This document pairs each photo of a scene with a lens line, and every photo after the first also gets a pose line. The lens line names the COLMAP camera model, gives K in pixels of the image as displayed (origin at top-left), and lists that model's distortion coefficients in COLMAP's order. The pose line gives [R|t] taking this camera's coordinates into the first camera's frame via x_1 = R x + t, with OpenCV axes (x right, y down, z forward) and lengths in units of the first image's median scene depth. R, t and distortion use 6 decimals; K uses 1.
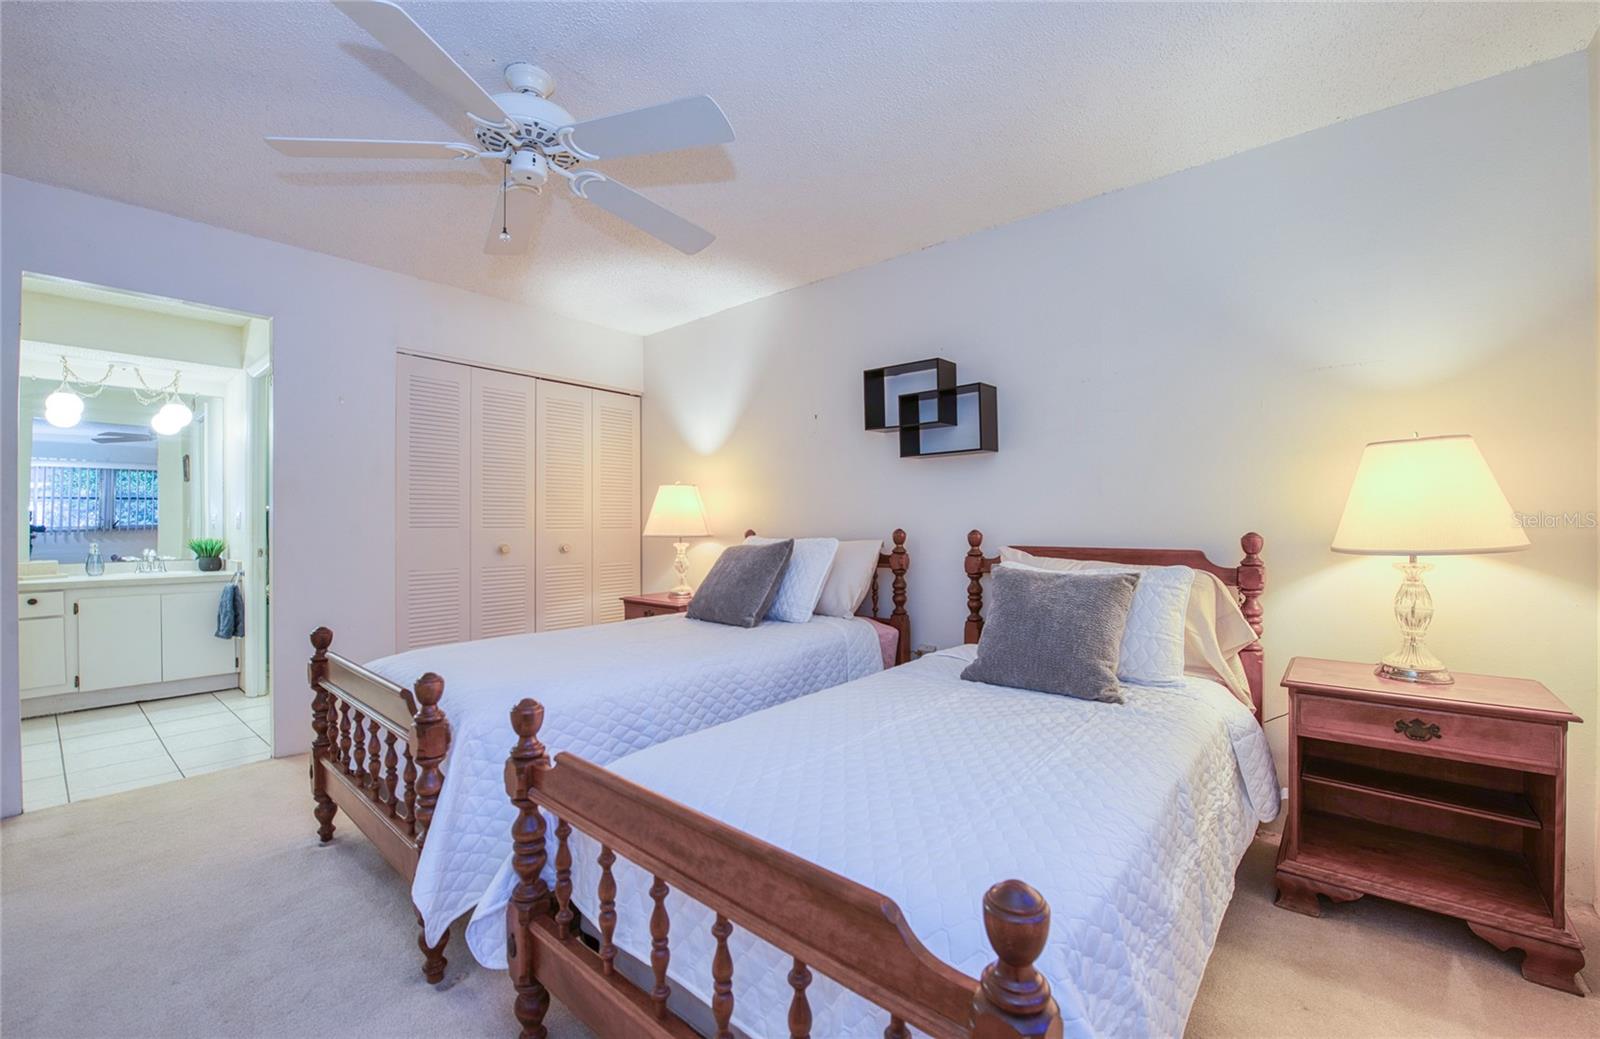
lens RADIAL K [[663.4, 0, 800.0], [0, 663.4, 519.5], [0, 0, 1]] dist [-0.000819, -0.008449]
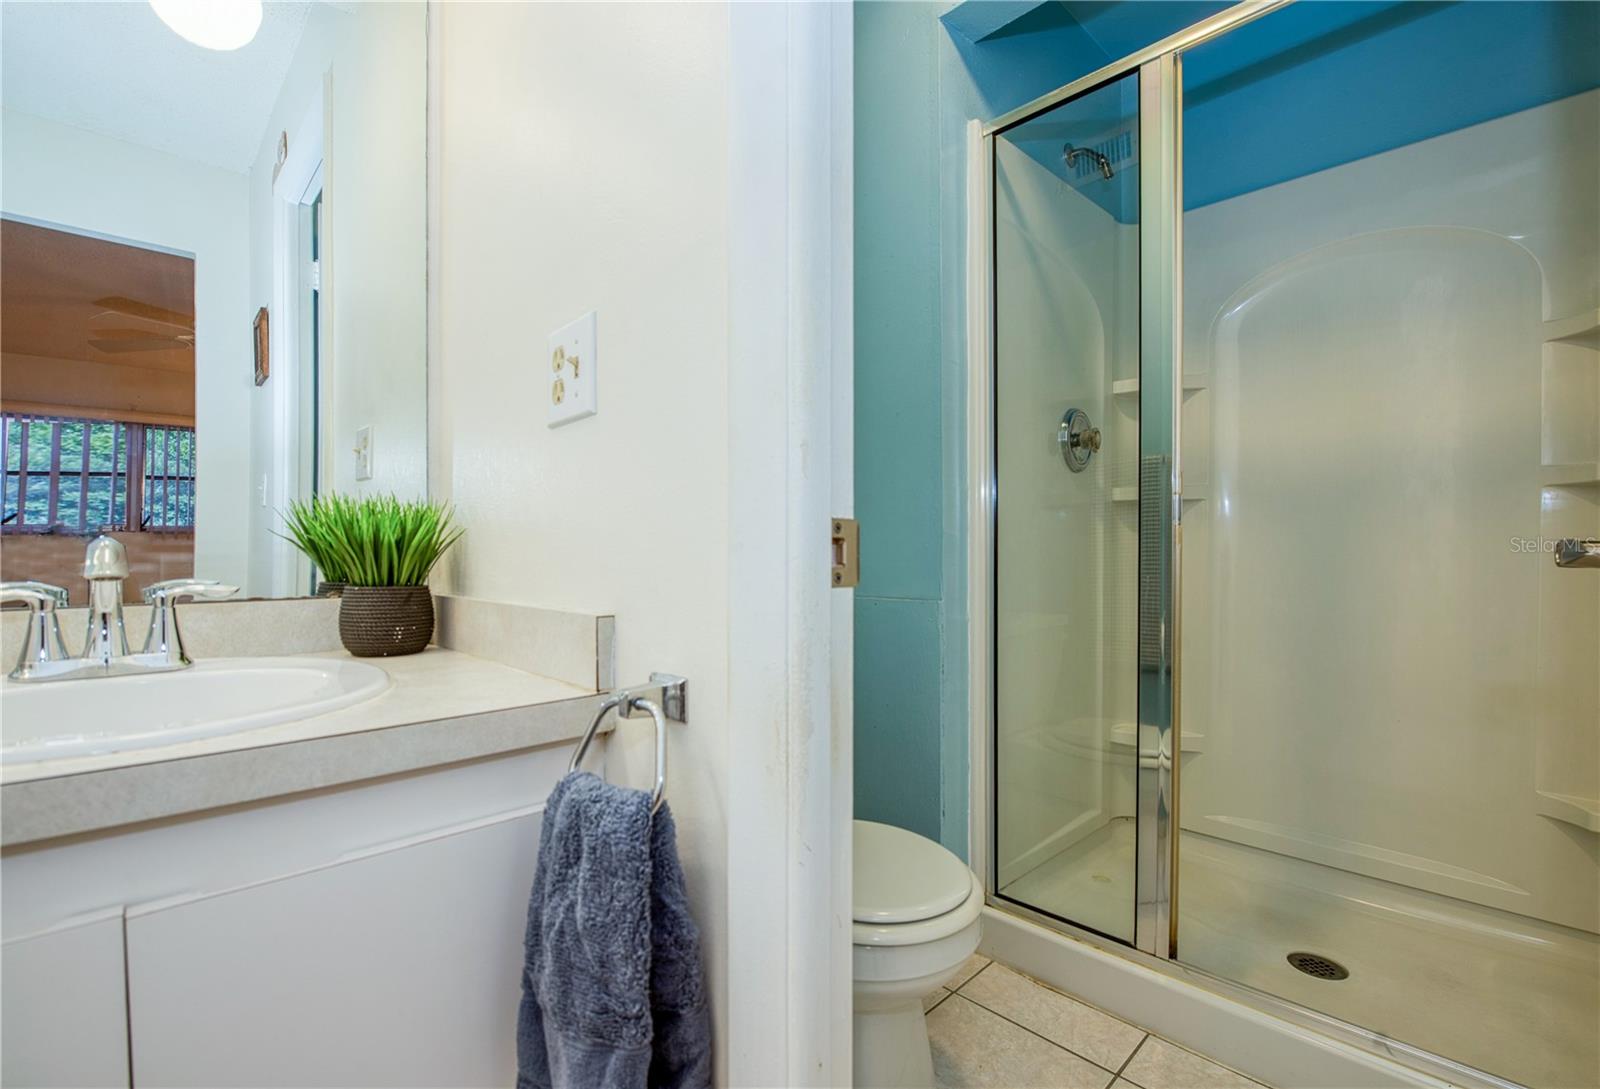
lens RADIAL K [[747.5, 0, 800.0], [0, 747.5, 544.5], [0, 0, 1]] dist [-0.023384, 0.000923]
pose [[0.995424, -0.006944, -0.095305, -0.807910], [0.007090, 0.999974, 0.001191, 0.048919], [0.095294, -0.001861, 0.995447, 0.851511]]
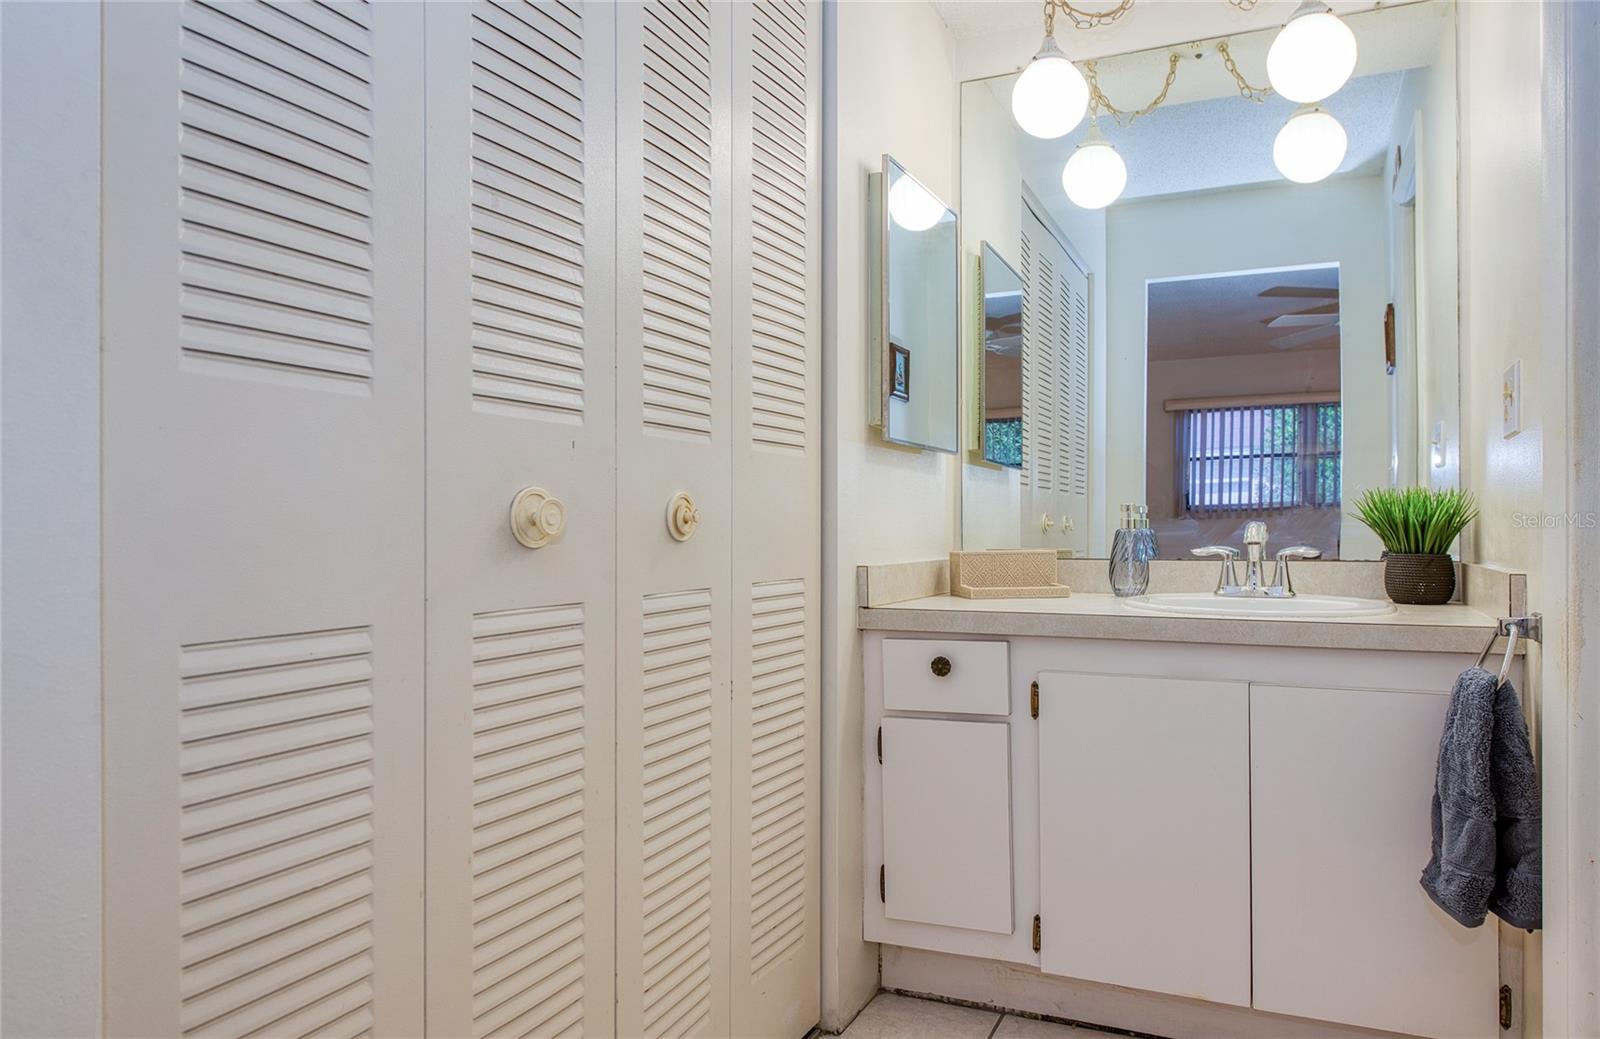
lens RADIAL K [[1090.4, 0, 800.0], [0, 1090.4, 519.5], [0, 0, 1]] dist [-0.023763, 0.002884]
pose [[0.274228, -0.010482, -0.961608, -0.575681], [0.008662, 0.999927, -0.008429, 0.047886], [0.961626, -0.006018, 0.274298, 0.680205]]
